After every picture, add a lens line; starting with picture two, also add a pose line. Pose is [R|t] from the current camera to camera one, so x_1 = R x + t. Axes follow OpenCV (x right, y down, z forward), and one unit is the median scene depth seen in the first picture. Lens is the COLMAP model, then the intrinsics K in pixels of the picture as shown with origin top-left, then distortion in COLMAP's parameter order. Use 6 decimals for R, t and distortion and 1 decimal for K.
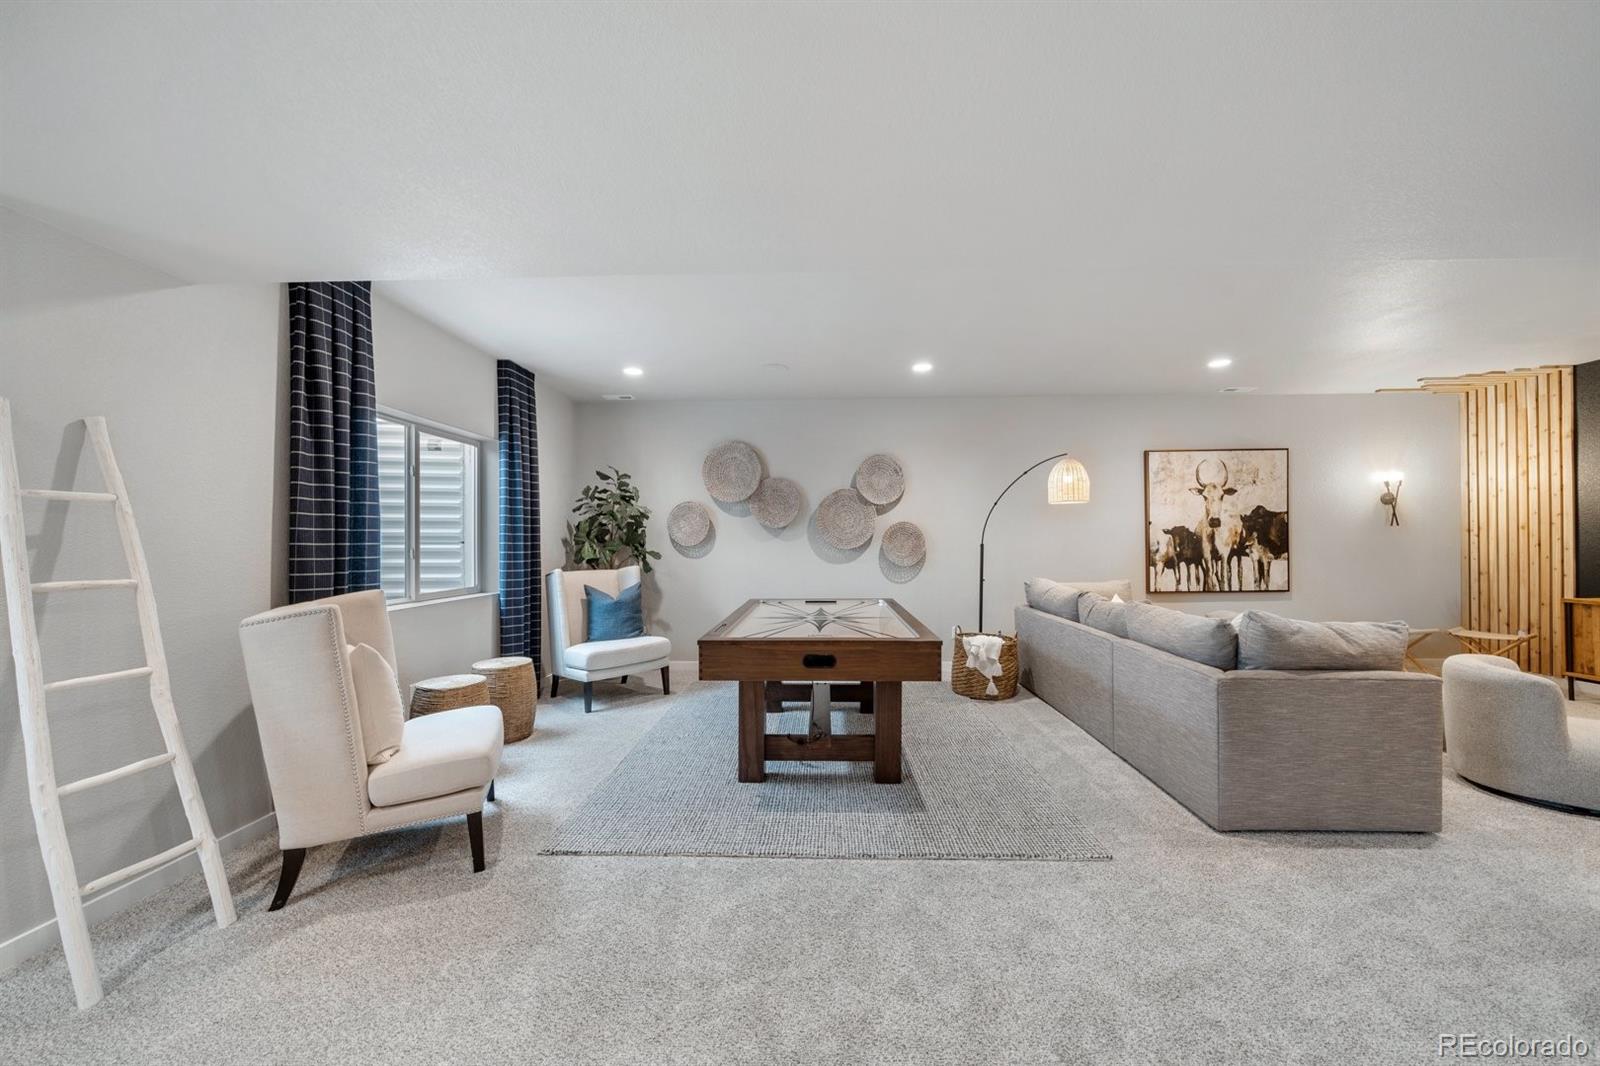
lens RADIAL K [[624.1, 0, 805.6], [0, 624.1, 532.3], [0, 0, 1]] dist [-0.002480, -0.000508]
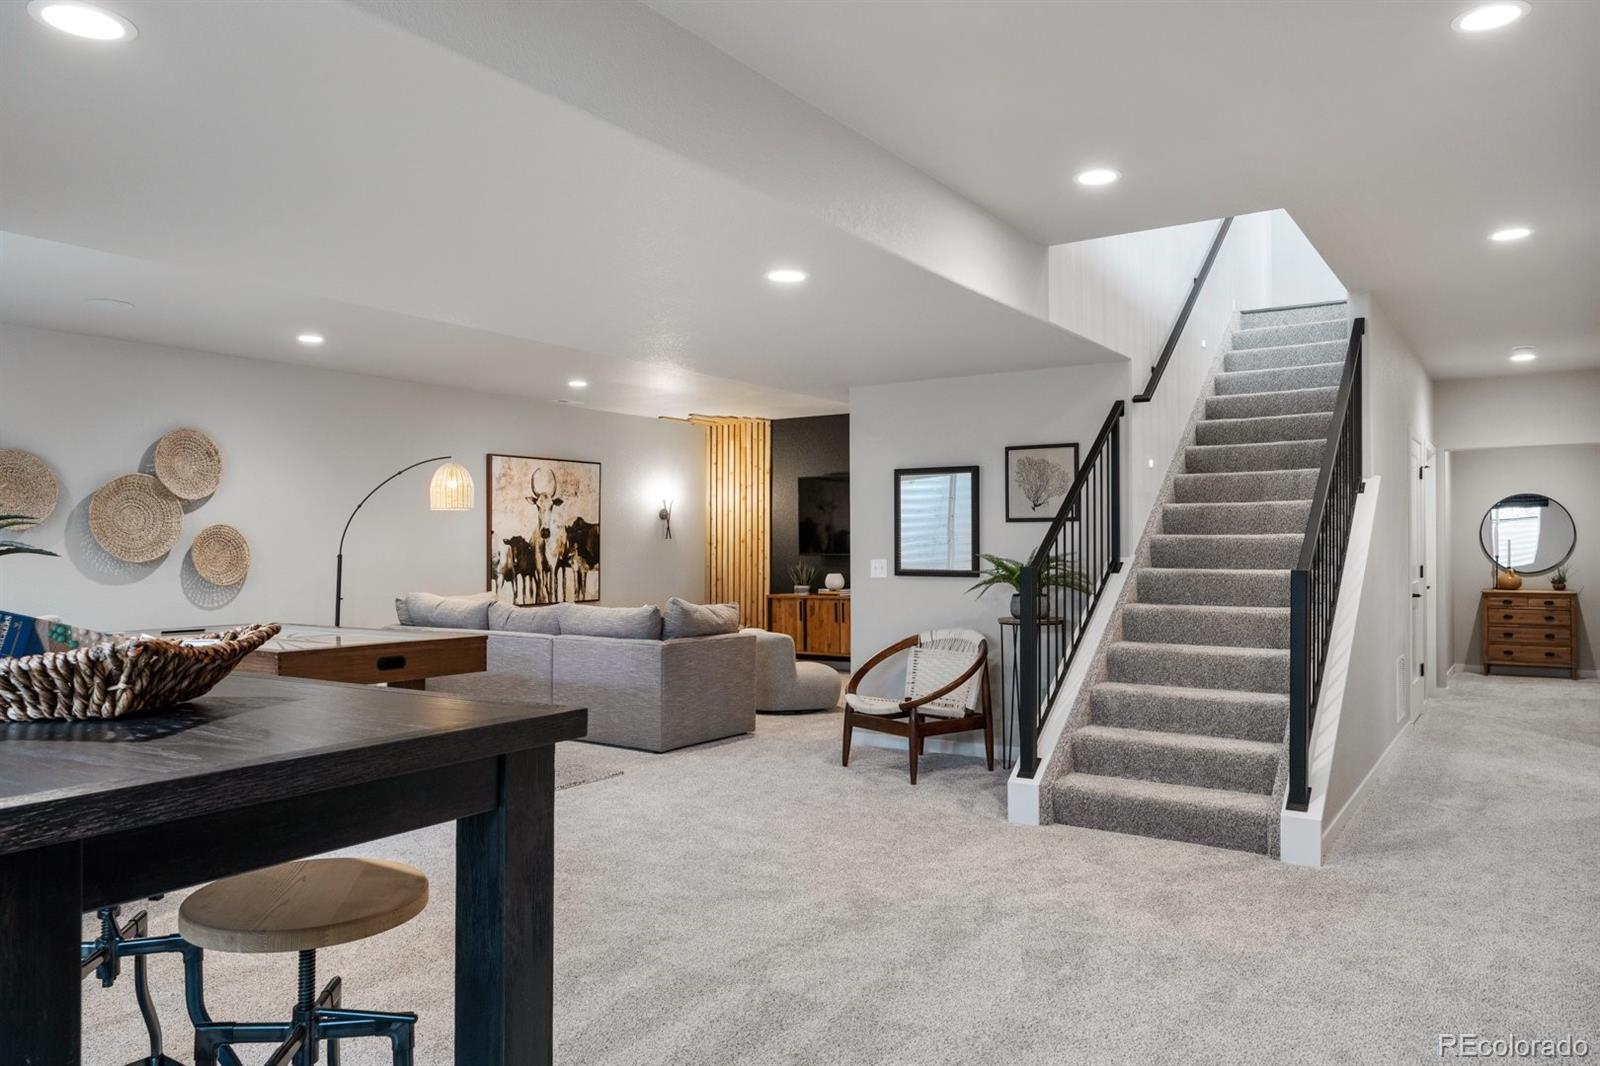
lens RADIAL K [[1097.0, 0, 846.7], [0, 1097.0, 537.2], [0, 0, 1]] dist [0.000923, 0.000422]
pose [[0.519948, 0.013731, 0.854088, -0.572337], [-0.010399, 0.999898, -0.009745, 0.002740], [-0.854135, -0.003815, 0.520038, -0.302026]]
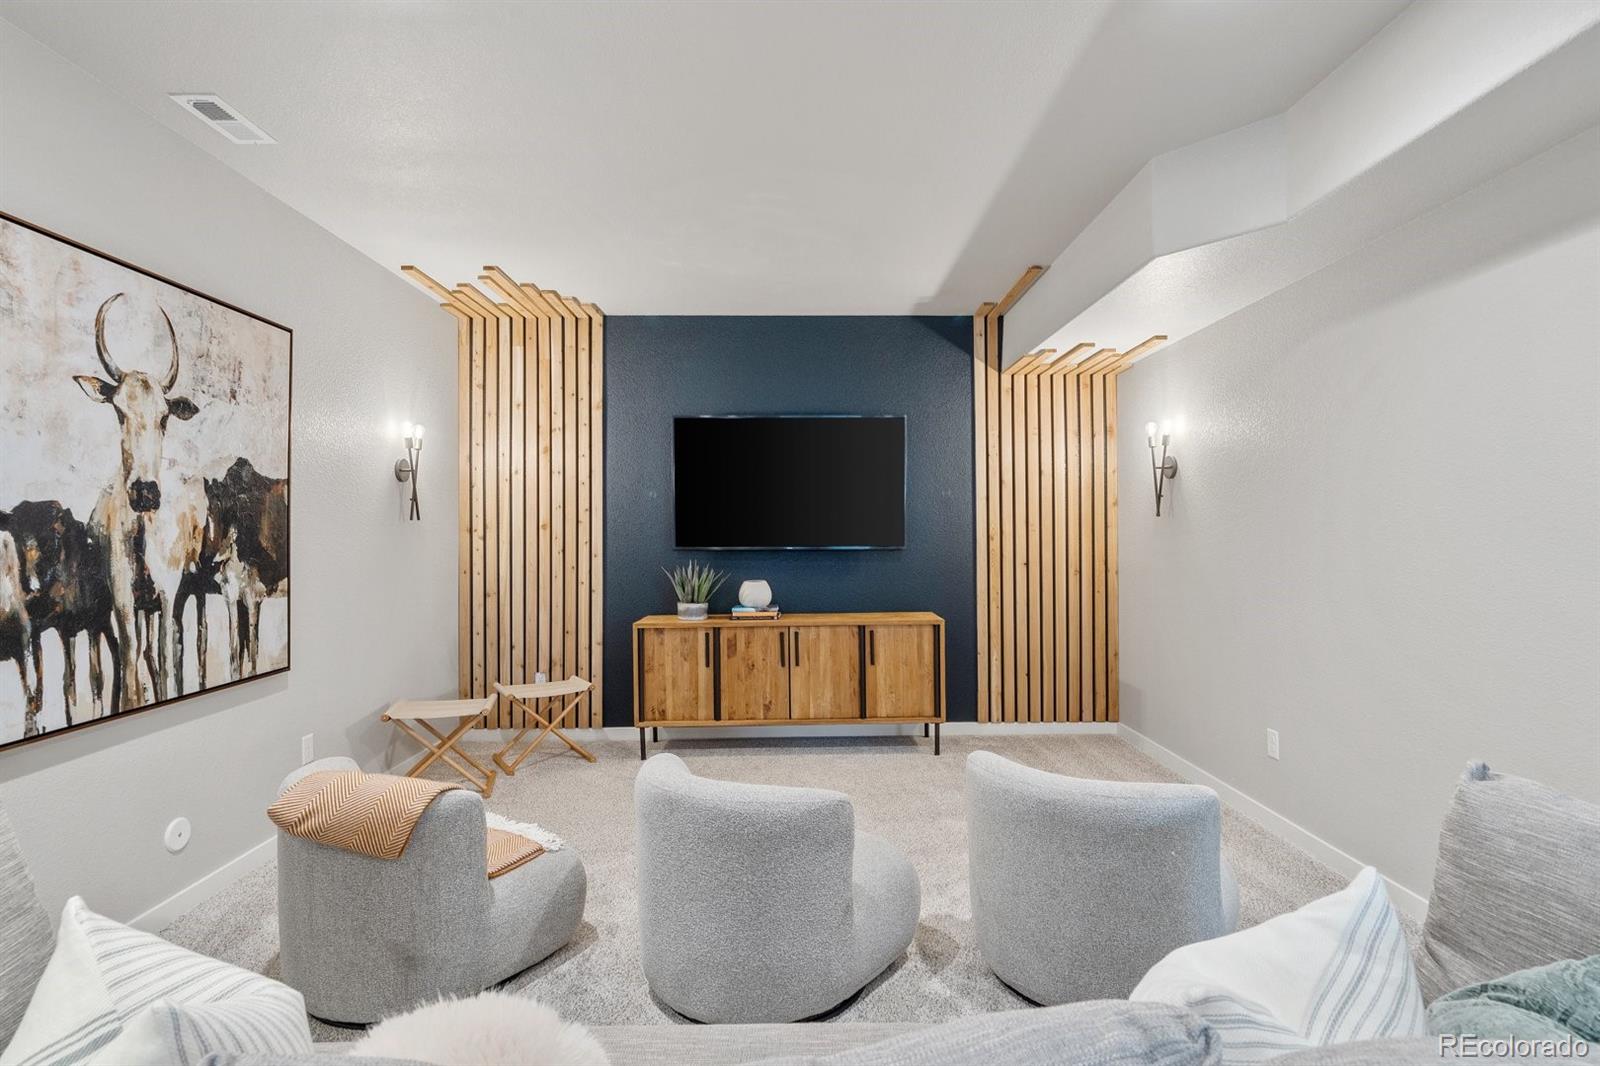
lens RADIAL K [[763.7, 0, 793.3], [0, 763.7, 535.3], [0, 0, 1]] dist [-0.002021, 0.000224]
pose [[-0.036691, 0.006992, 0.999302, 0.247875], [-0.004554, 0.999964, -0.007163, 0.006474], [-0.999316, -0.004813, -0.036657, 0.679665]]
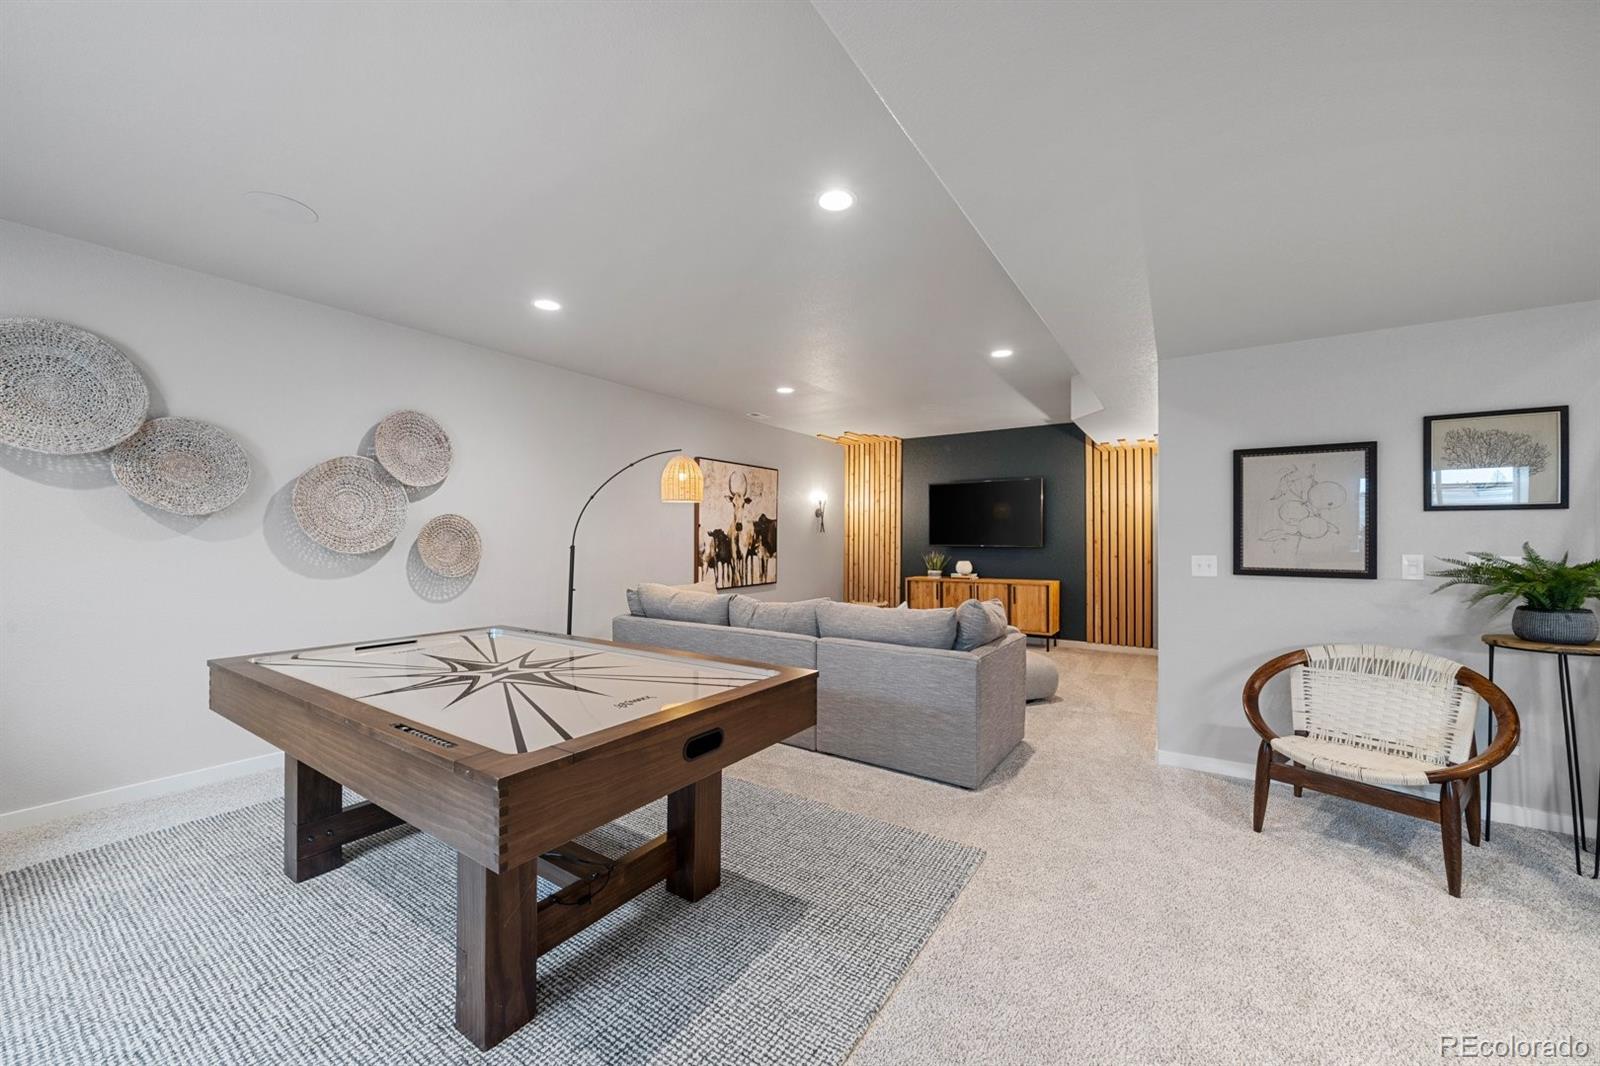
lens RADIAL K [[588.3, 0, 824.2], [0, 588.3, 533.9], [0, 0, 1]] dist [-0.002203, -0.000222]
pose [[0.514111, 0.015539, 0.857583, -0.198774], [-0.015026, 0.999846, -0.009109, 0.005201], [-0.857592, -0.008203, 0.514265, 0.304843]]
